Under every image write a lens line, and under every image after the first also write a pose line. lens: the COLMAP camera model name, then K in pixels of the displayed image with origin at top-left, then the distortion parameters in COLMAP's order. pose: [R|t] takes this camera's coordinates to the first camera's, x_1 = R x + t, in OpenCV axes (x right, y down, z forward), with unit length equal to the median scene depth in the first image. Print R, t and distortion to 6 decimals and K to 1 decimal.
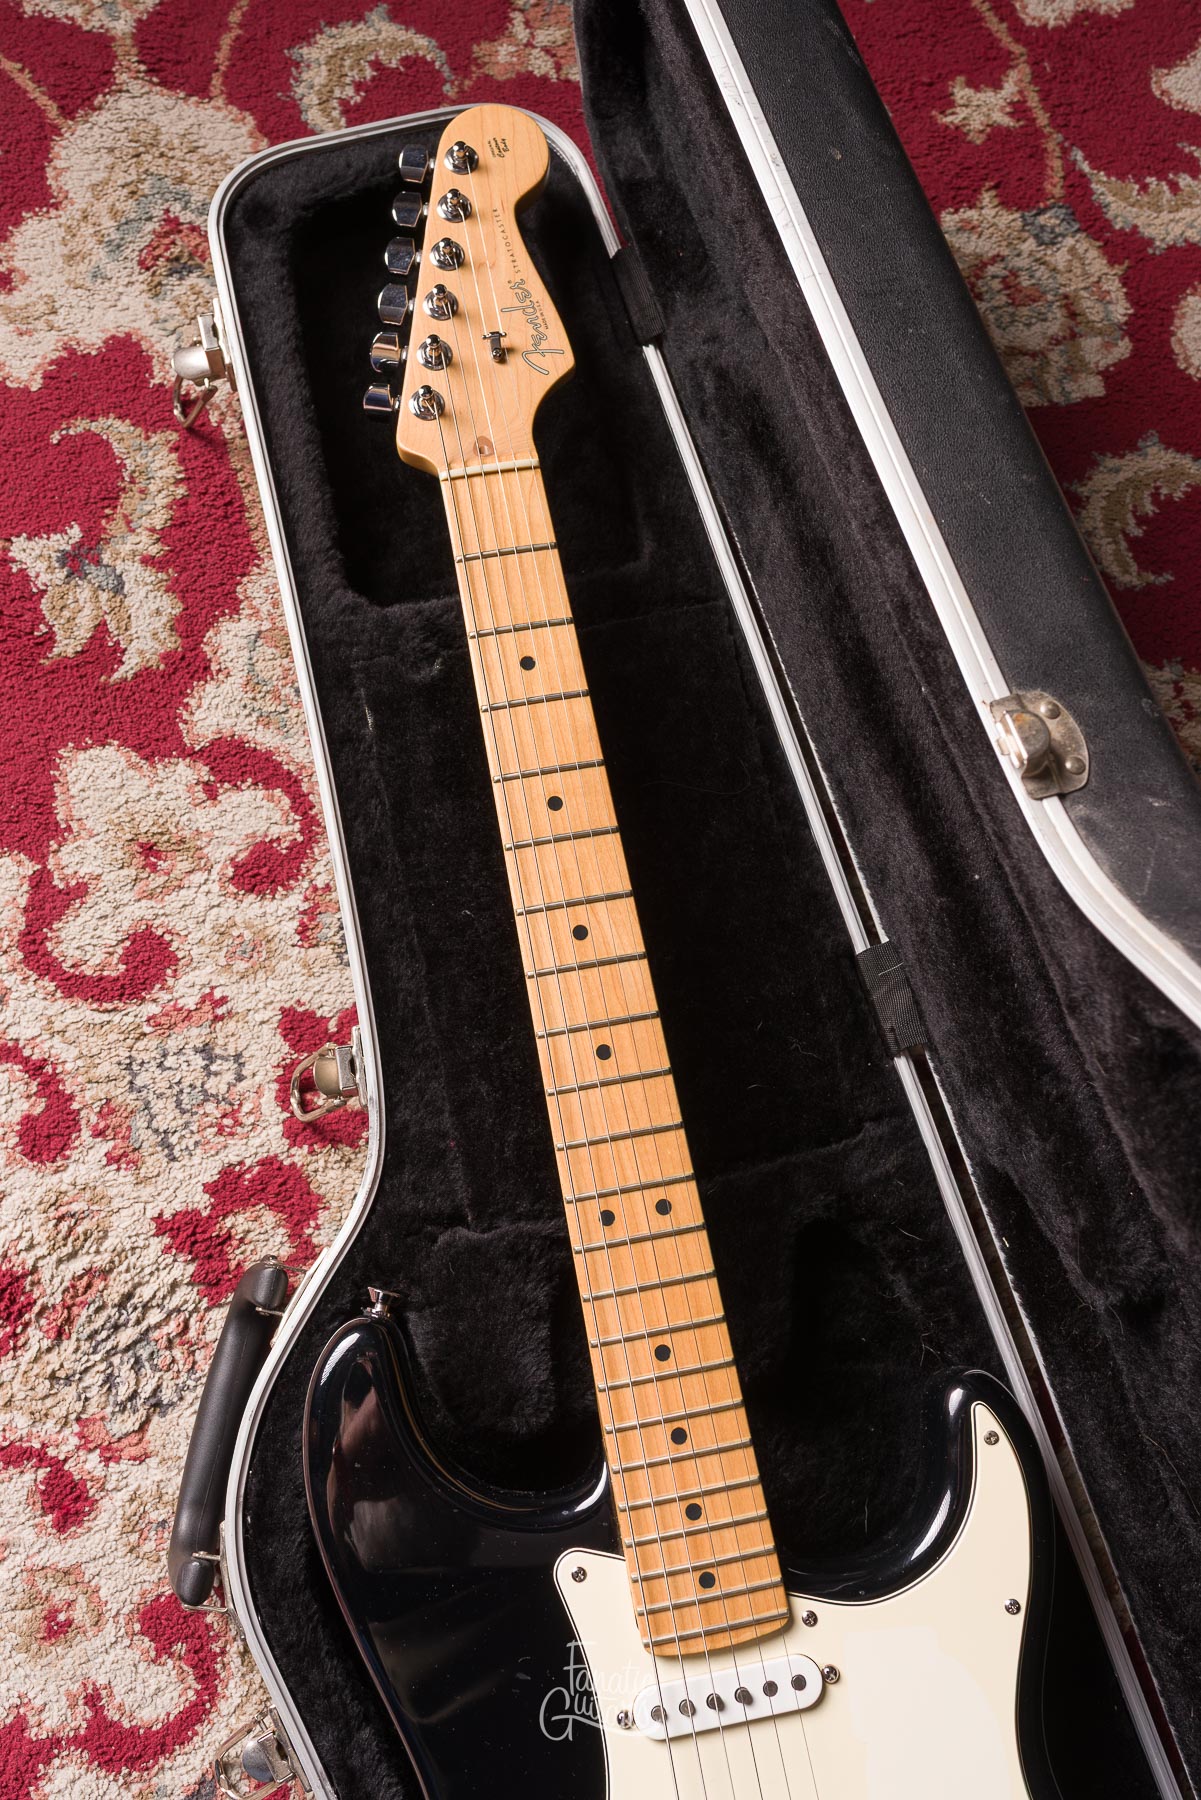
lens RADIAL K [[1729.6, 0, 599.0], [0, 1729.6, 898.7], [0, 0, 1]] dist [-0.001924, -0.001749]
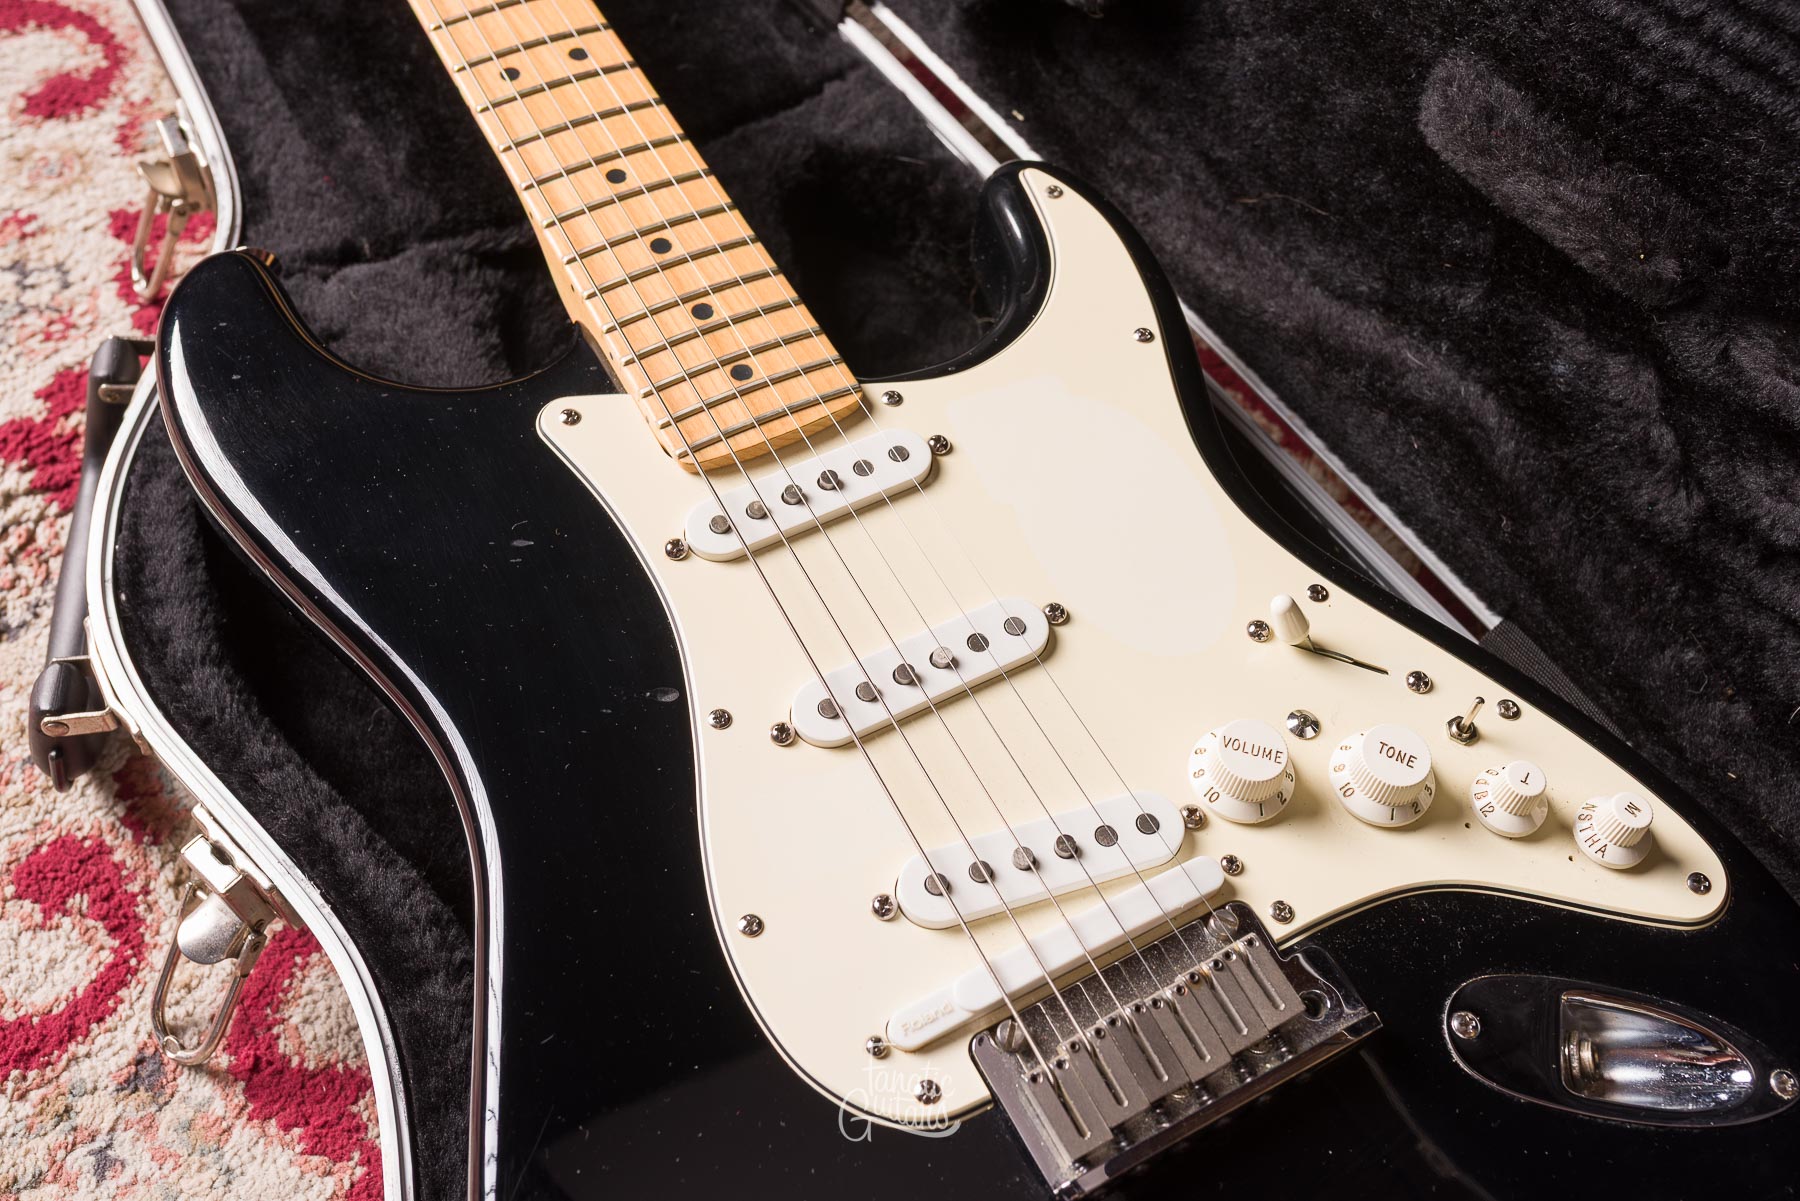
lens RADIAL K [[1761.1, 0, 898.9], [0, 1761.1, 601.4], [0, 0, 1]] dist [0.000613, -0.000428]
pose [[0.951243, -0.253747, 0.175357, -0.024103], [0.295385, 0.913101, -0.281060, 0.574628], [-0.088800, 0.319154, 0.943533, 0.256402]]
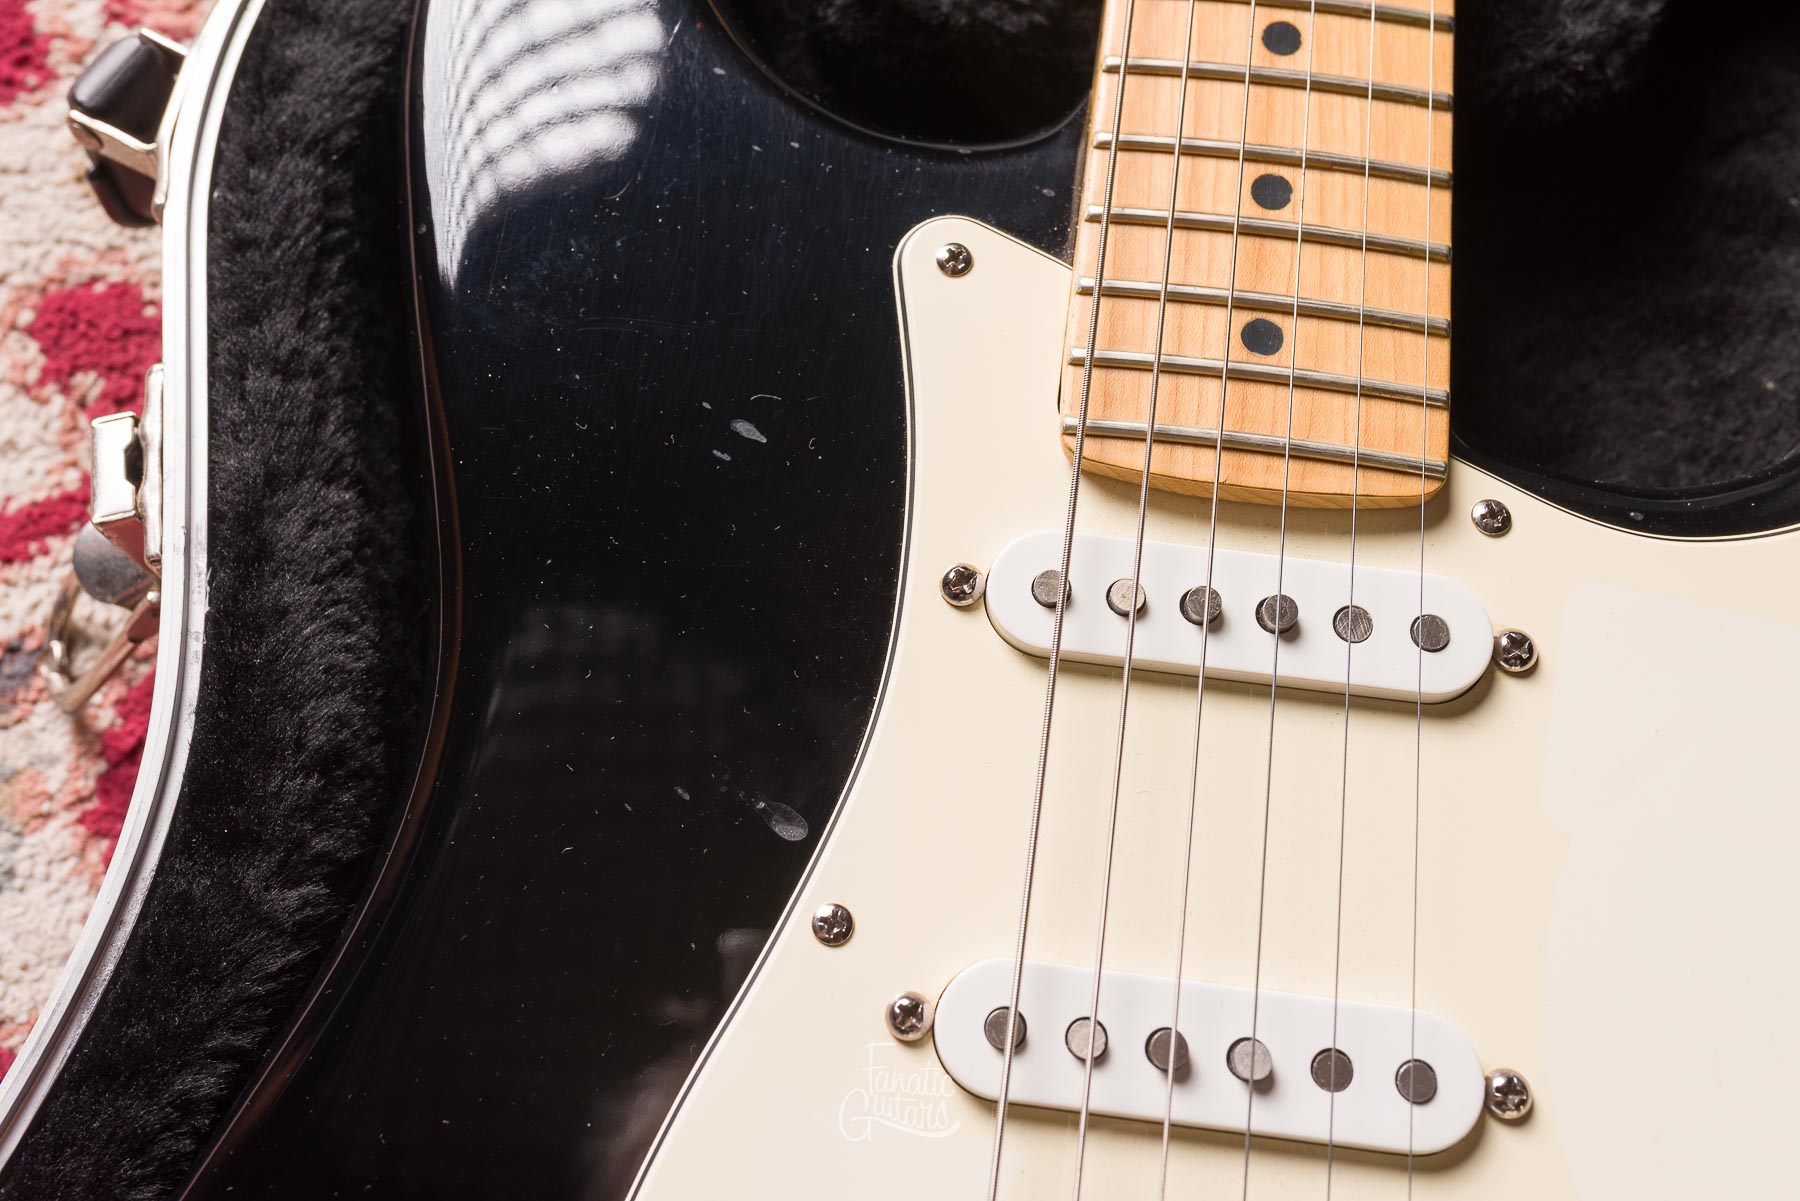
lens RADIAL K [[1834.1, 0, 901.7], [0, 1834.1, 596.5], [0, 0, 1]] dist [0.005244, 0.013418]
pose [[0.949894, 0.273528, -0.151271, 0.051459], [-0.288402, 0.953571, -0.086753, 0.411012], [0.120519, 0.126033, 0.984678, 0.472613]]
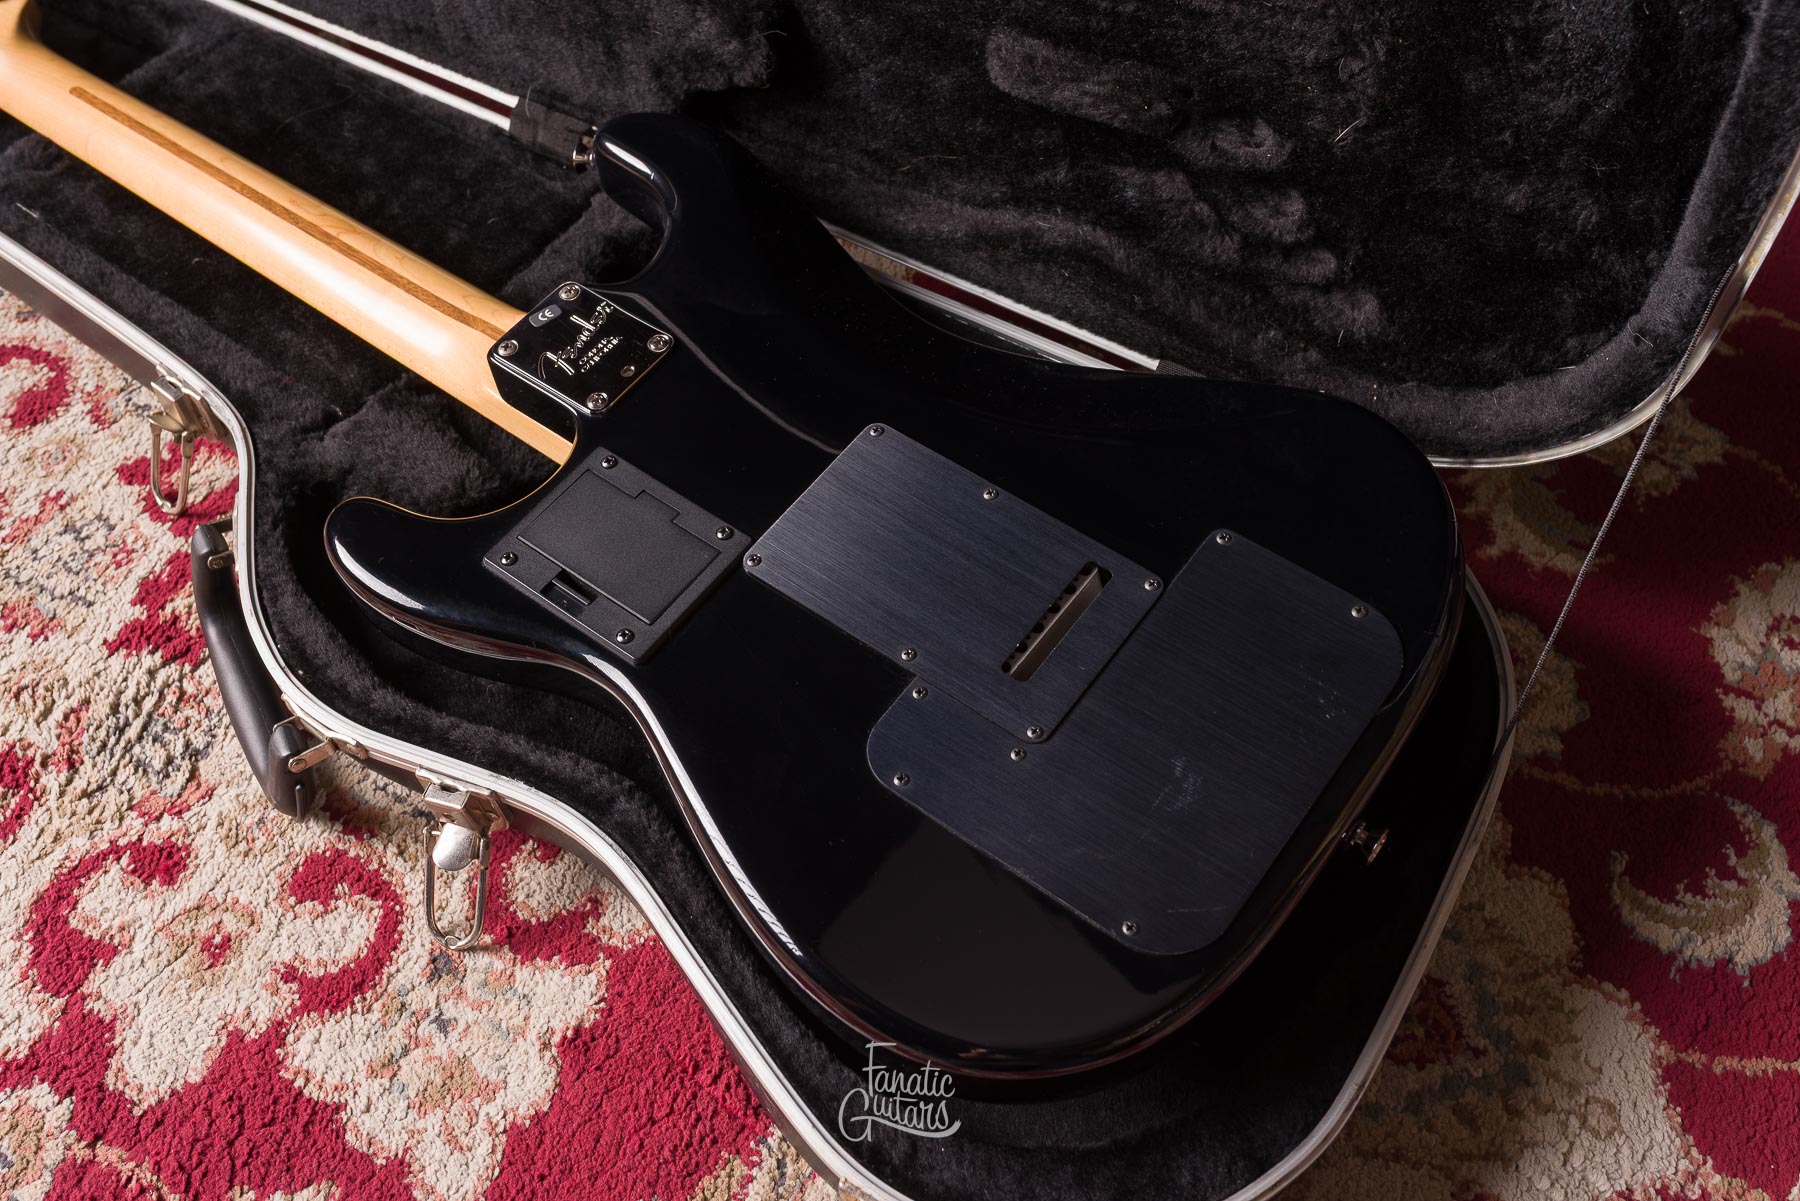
lens RADIAL K [[1729.6, 0, 898.1], [0, 1729.6, 602.7], [0, 0, 1]] dist [-0.001924, -0.001749]
pose [[0.754250, -0.574154, 0.318521, -0.208474], [0.651070, 0.716773, -0.249689, 0.713926], [-0.084947, 0.395707, 0.914440, 0.014449]]
